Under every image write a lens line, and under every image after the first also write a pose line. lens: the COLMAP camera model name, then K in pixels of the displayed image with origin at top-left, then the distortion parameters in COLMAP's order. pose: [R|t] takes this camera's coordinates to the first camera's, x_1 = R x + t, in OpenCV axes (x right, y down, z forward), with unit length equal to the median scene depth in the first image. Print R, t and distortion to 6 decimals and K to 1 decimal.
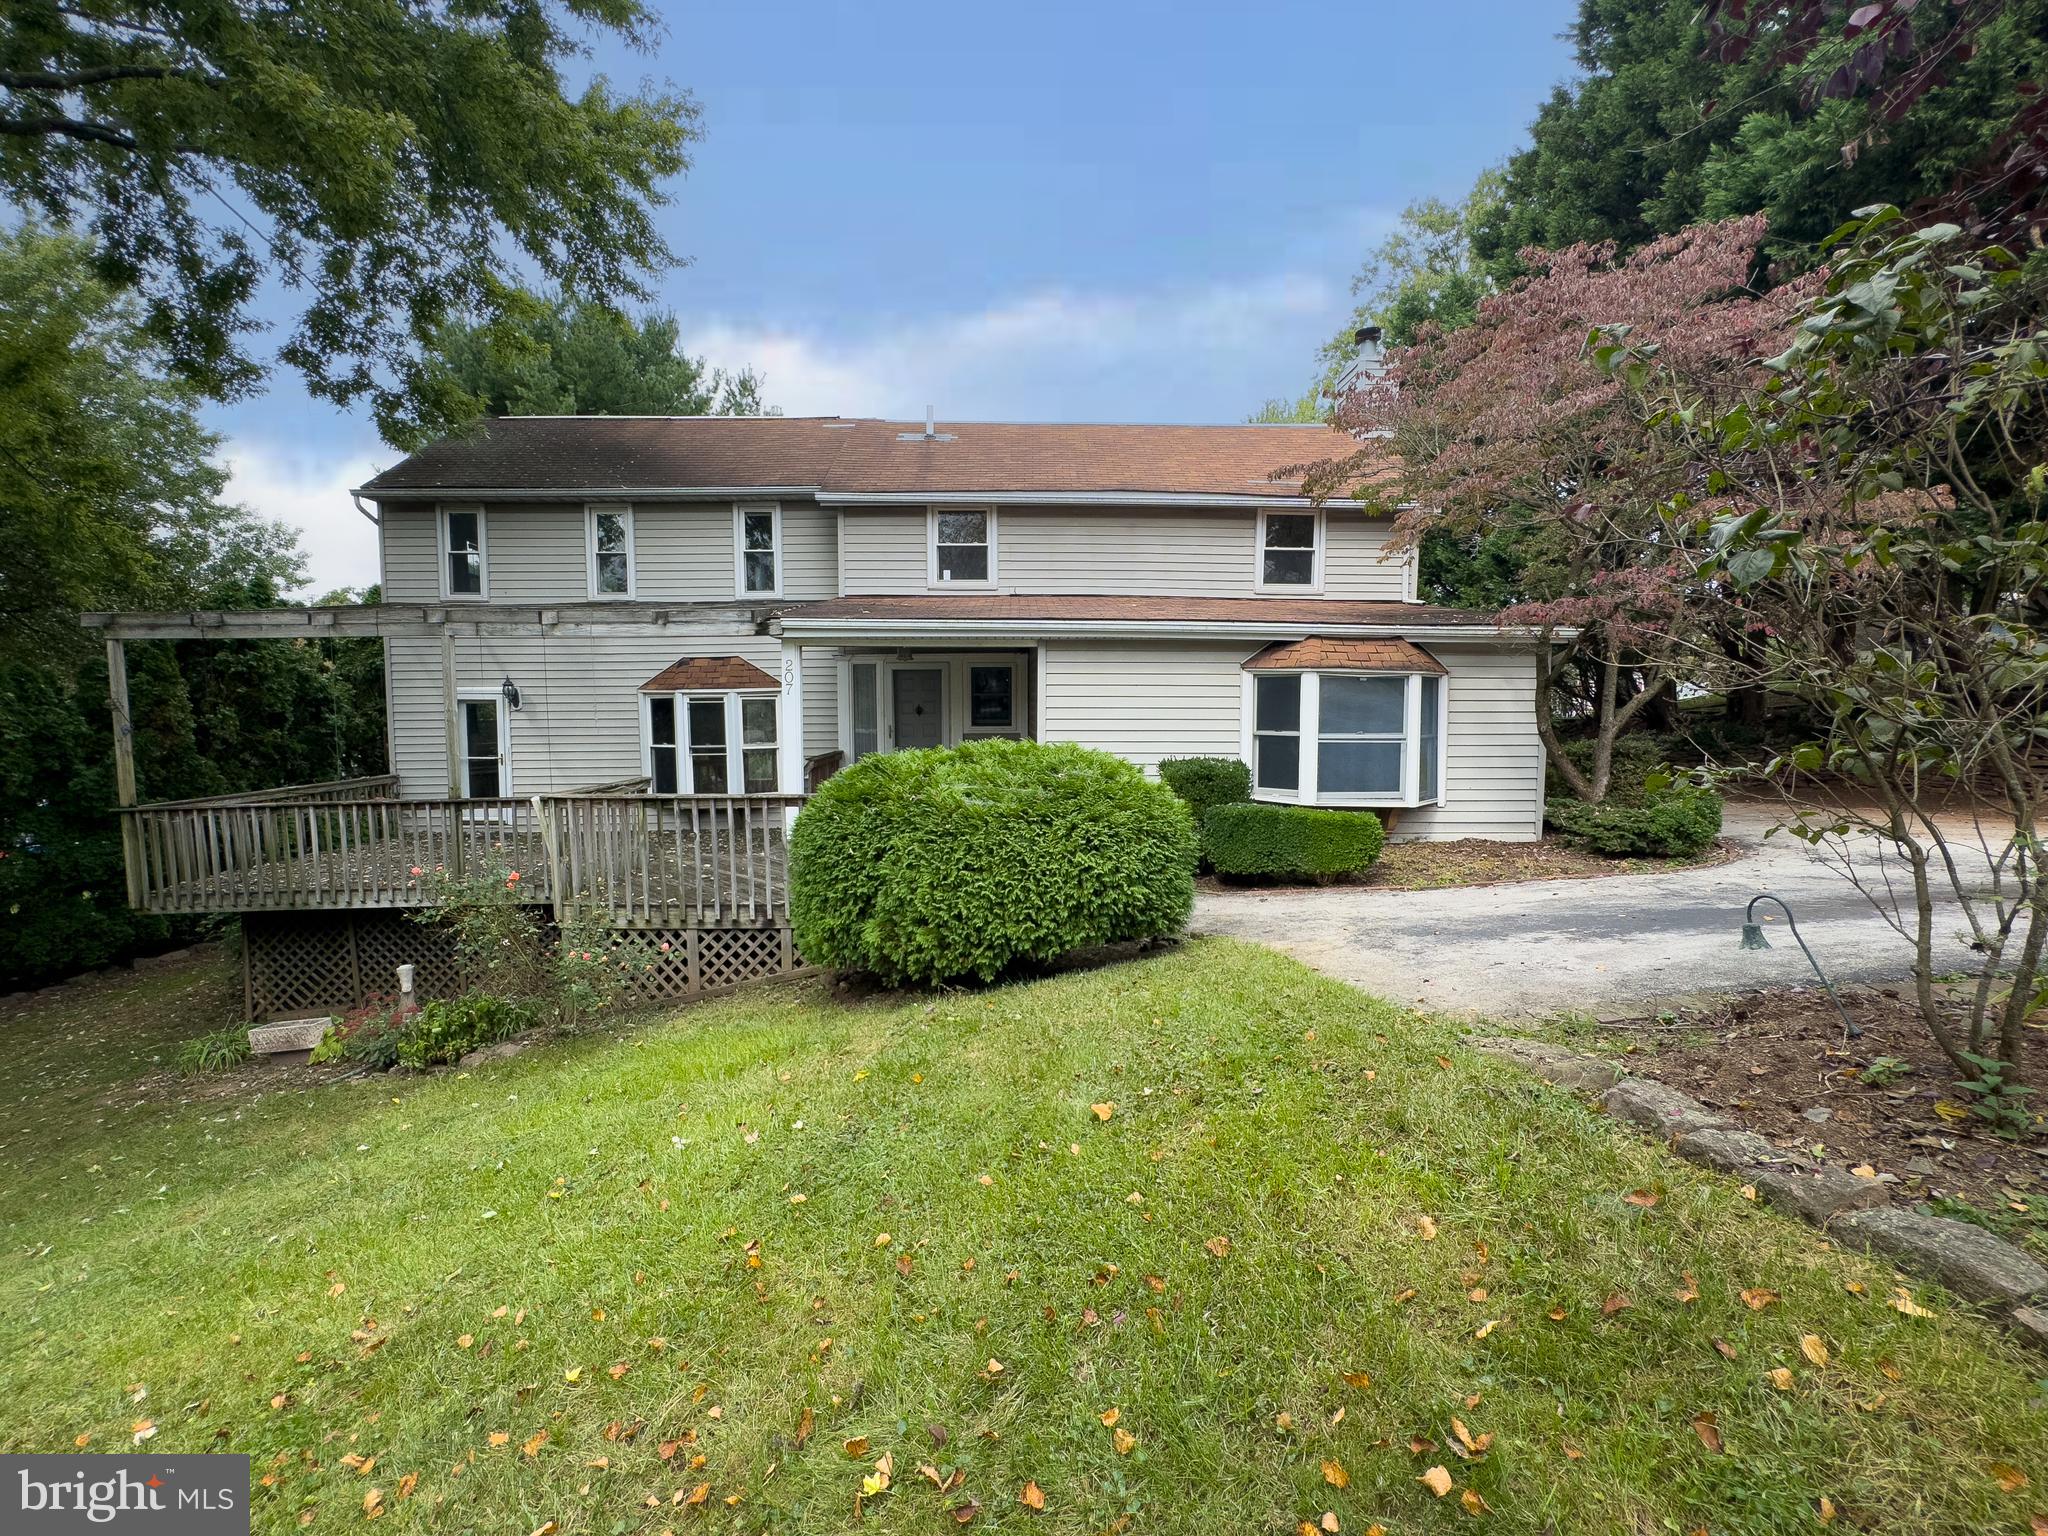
lens RADIAL K [[876.2, 0, 1015.8], [0, 876.2, 767.1], [0, 0, 1]] dist [0.000994, -0.000276]
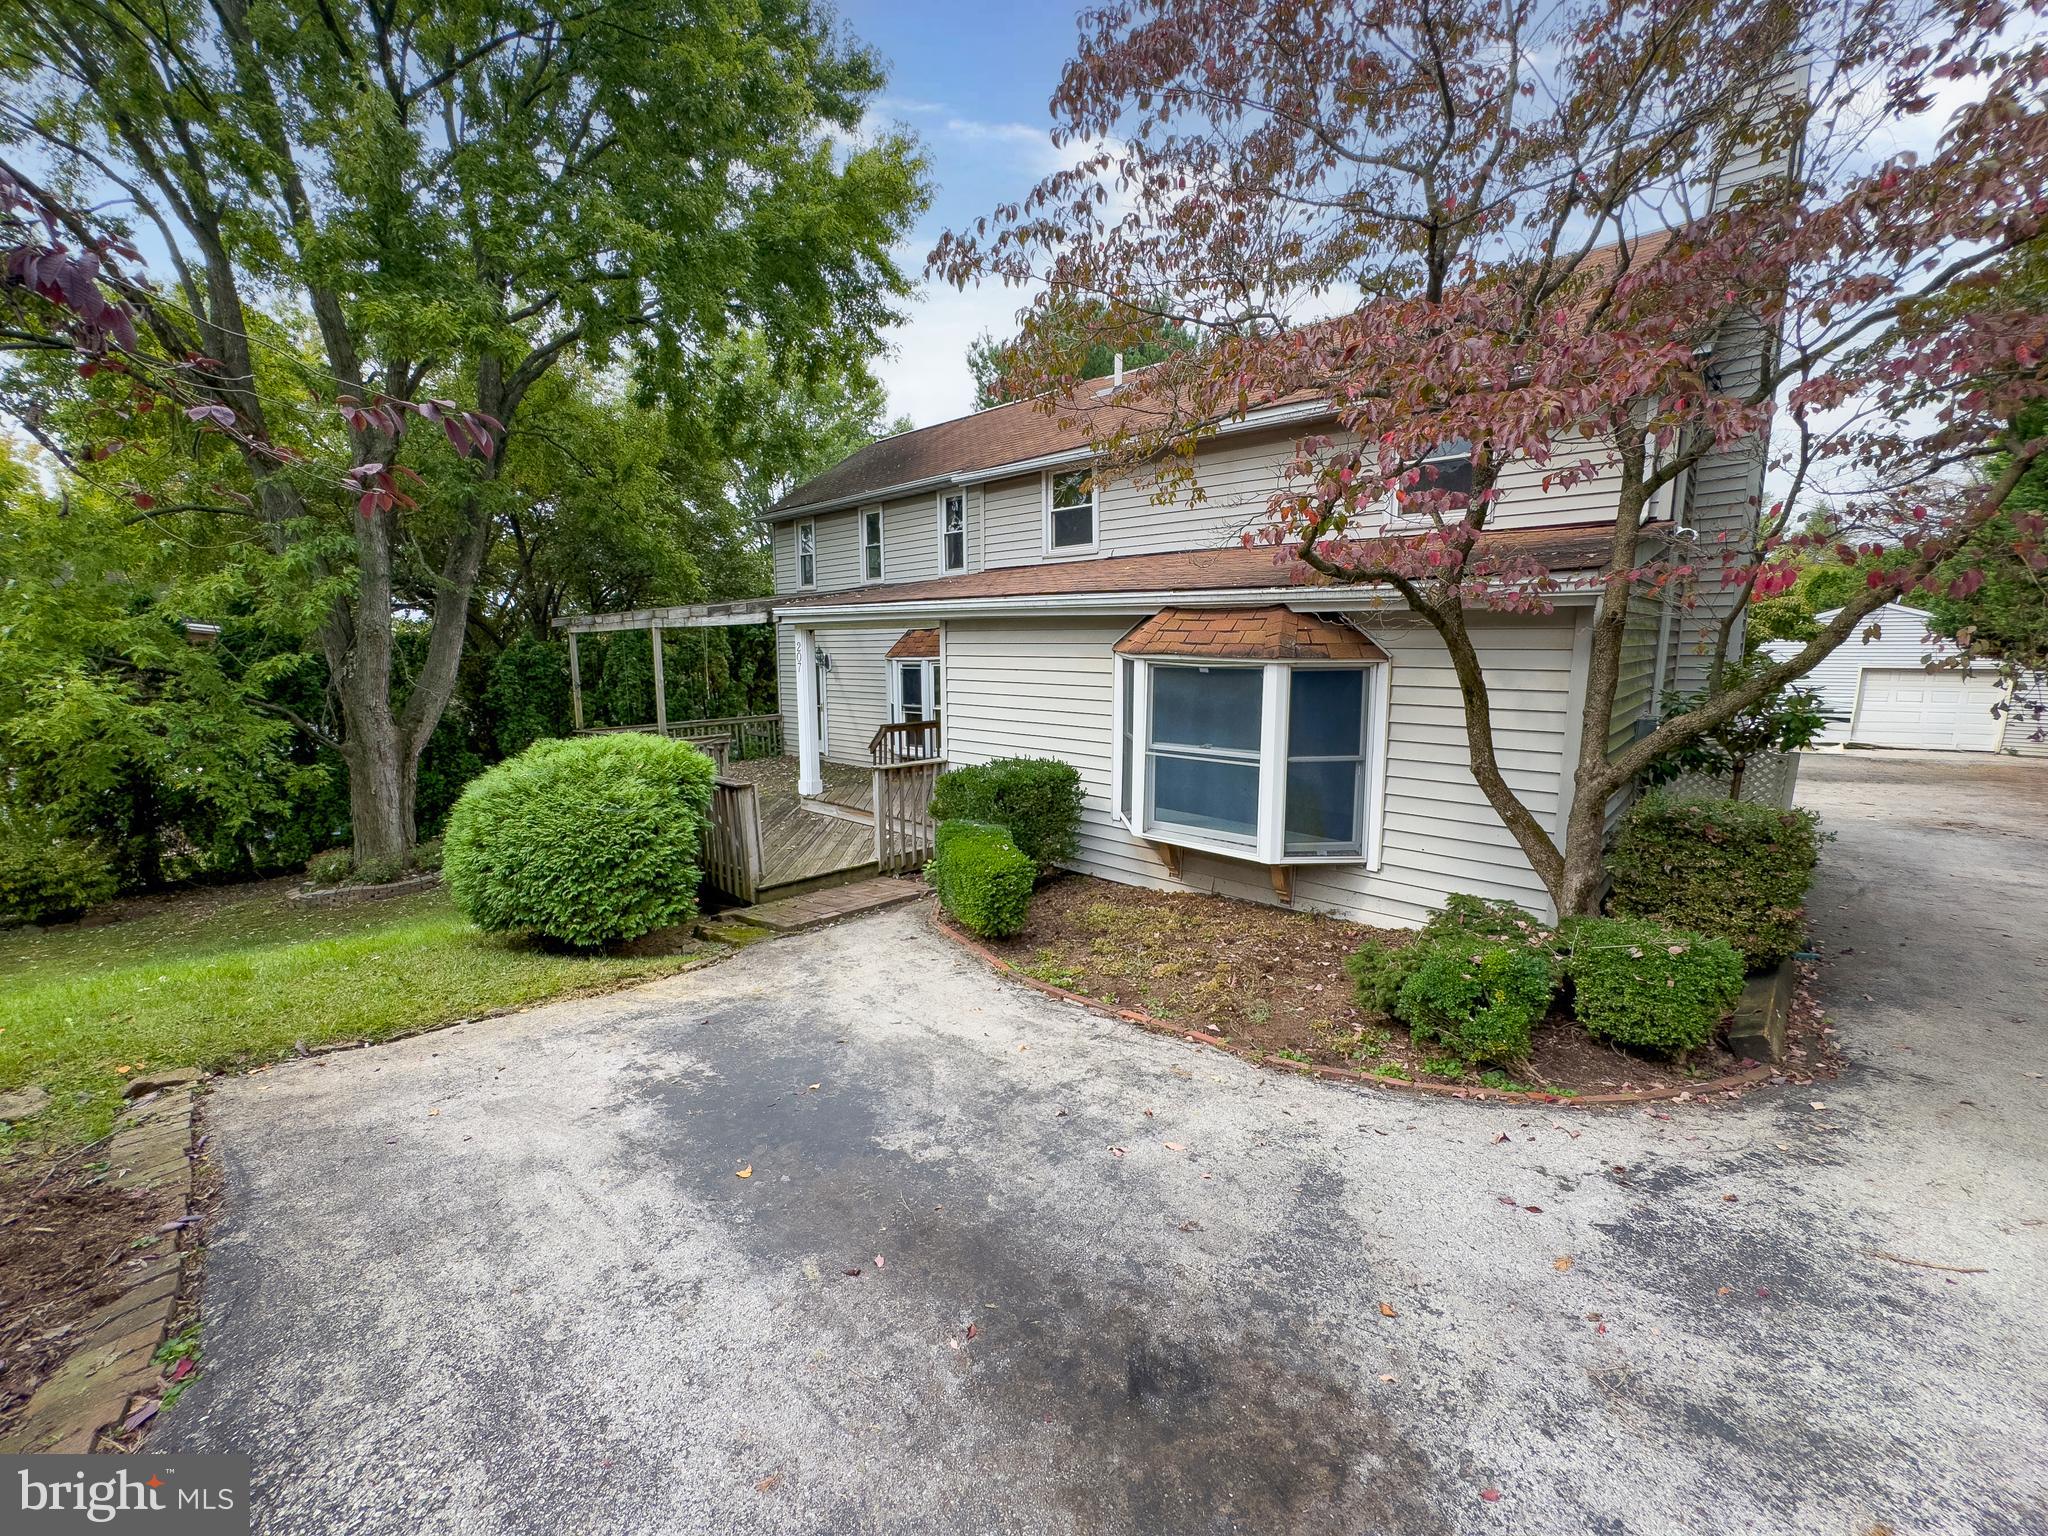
lens RADIAL K [[822.0, 0, 1015.3], [0, 822.0, 767.6], [0, 0, 1]] dist [-0.000265, -0.000005]
pose [[0.718727, 0.101826, -0.687796, 0.675931], [-0.047917, 0.994120, 0.097105, -0.072101], [0.693639, -0.036835, 0.719380, 0.383273]]
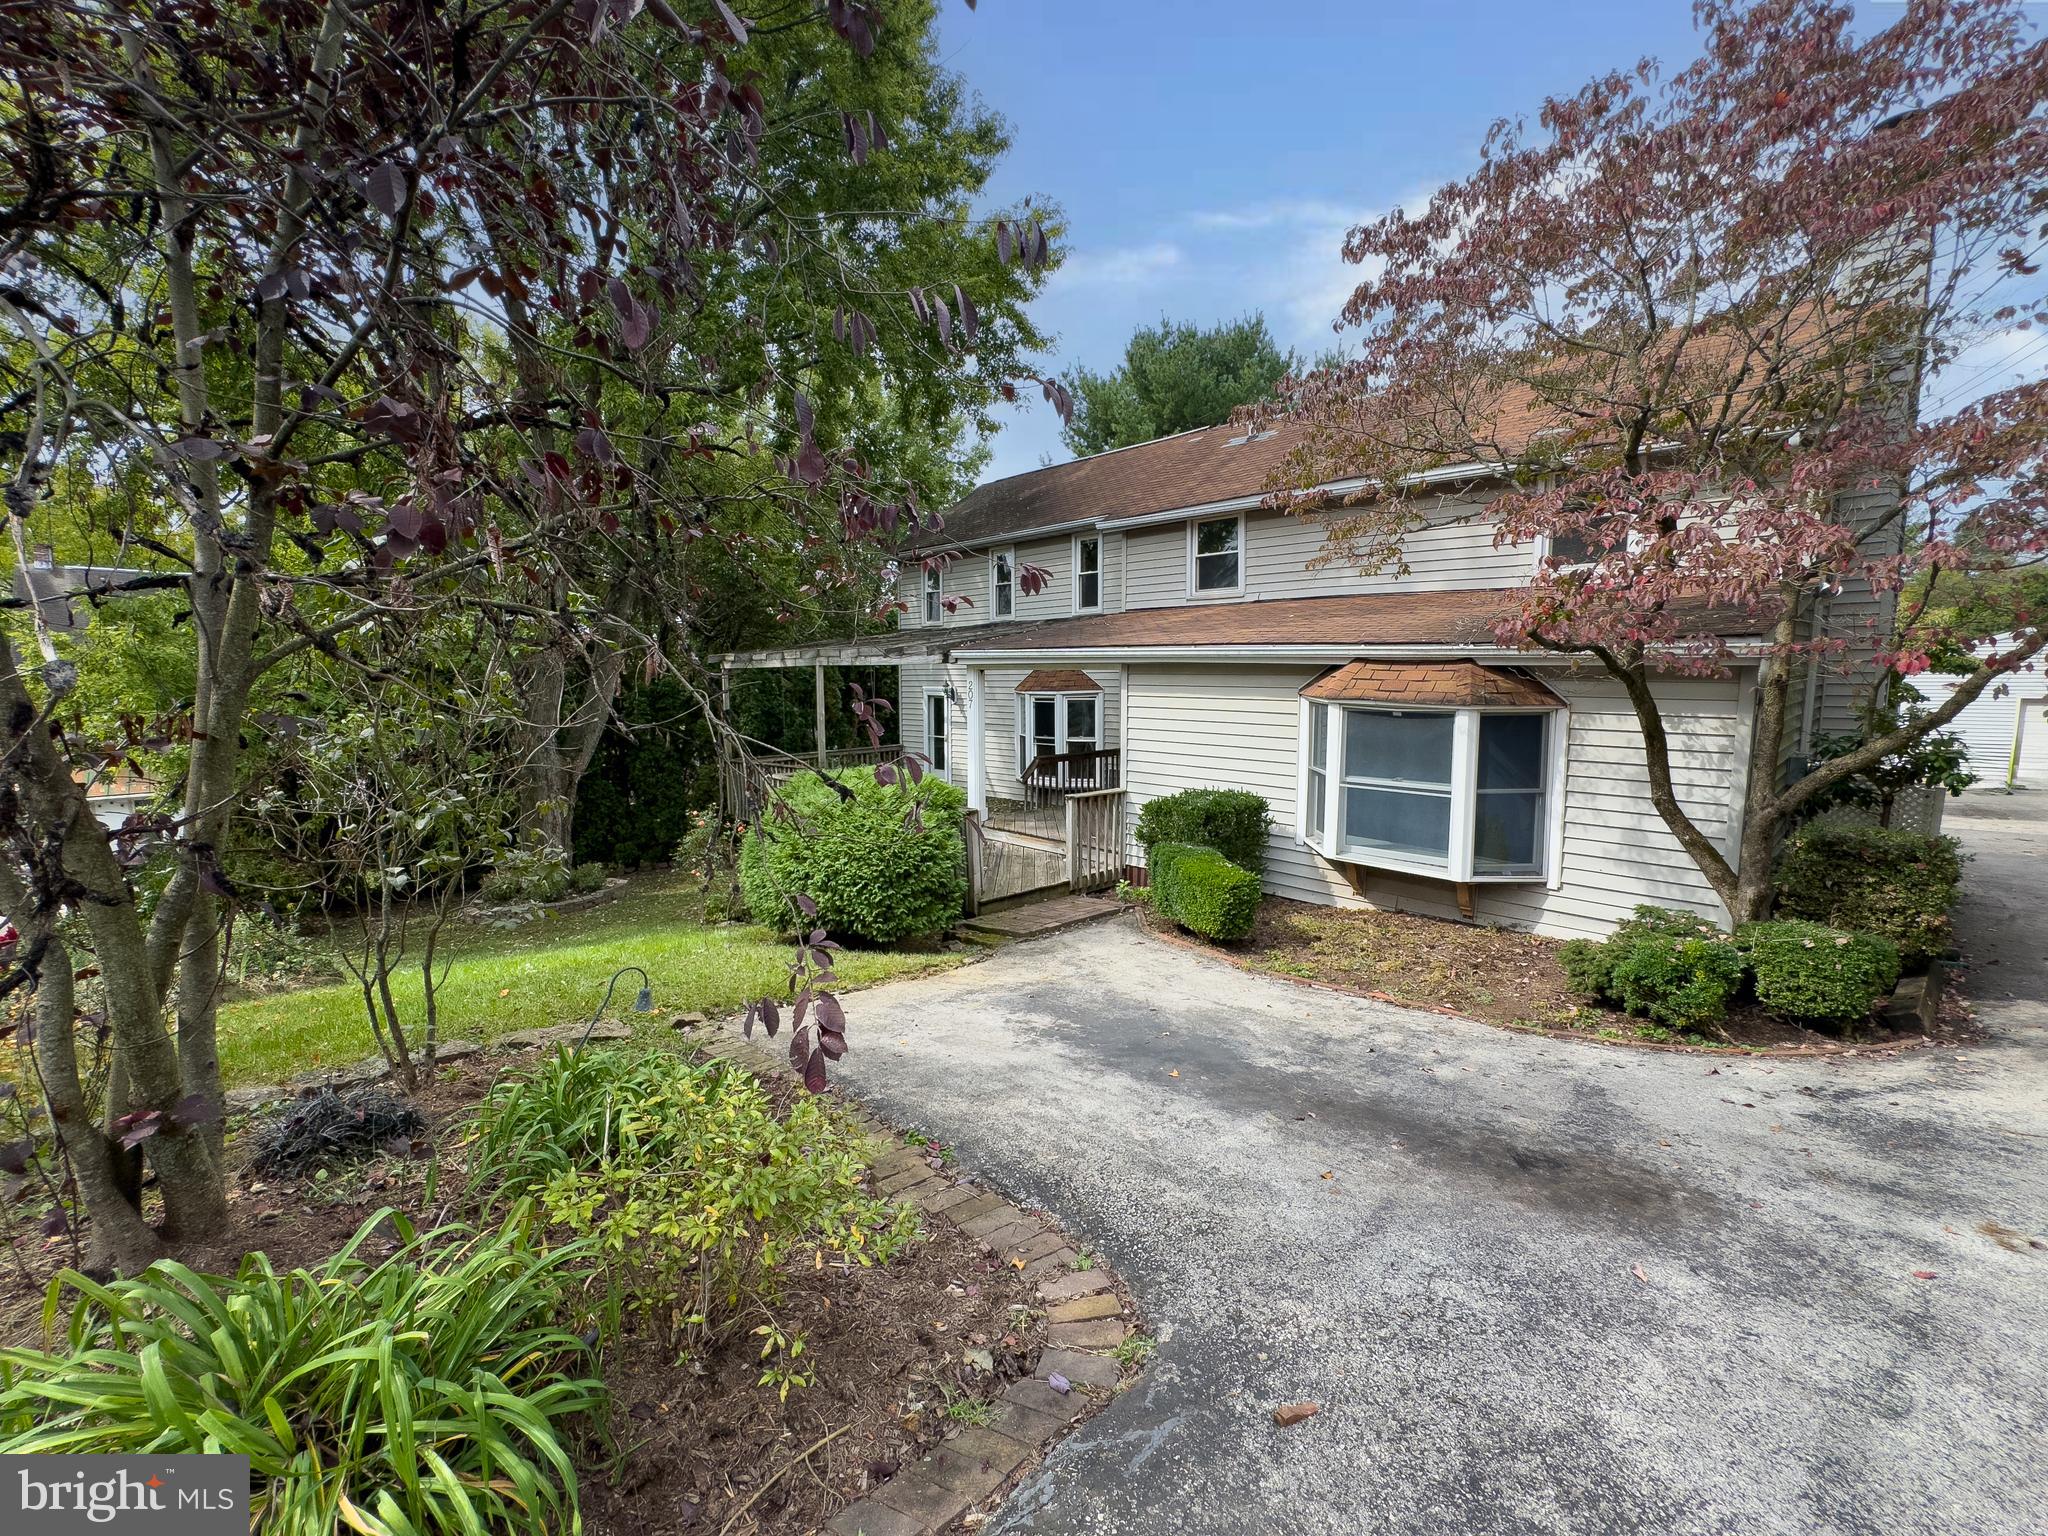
lens RADIAL K [[876.2, 0, 1015.8], [0, 876.2, 767.1], [0, 0, 1]] dist [0.000994, -0.000276]
pose [[0.676714, 0.080367, -0.731846, 0.682720], [-0.048587, 0.996732, 0.064529, -0.078361], [0.734641, -0.008110, 0.678408, 0.175059]]
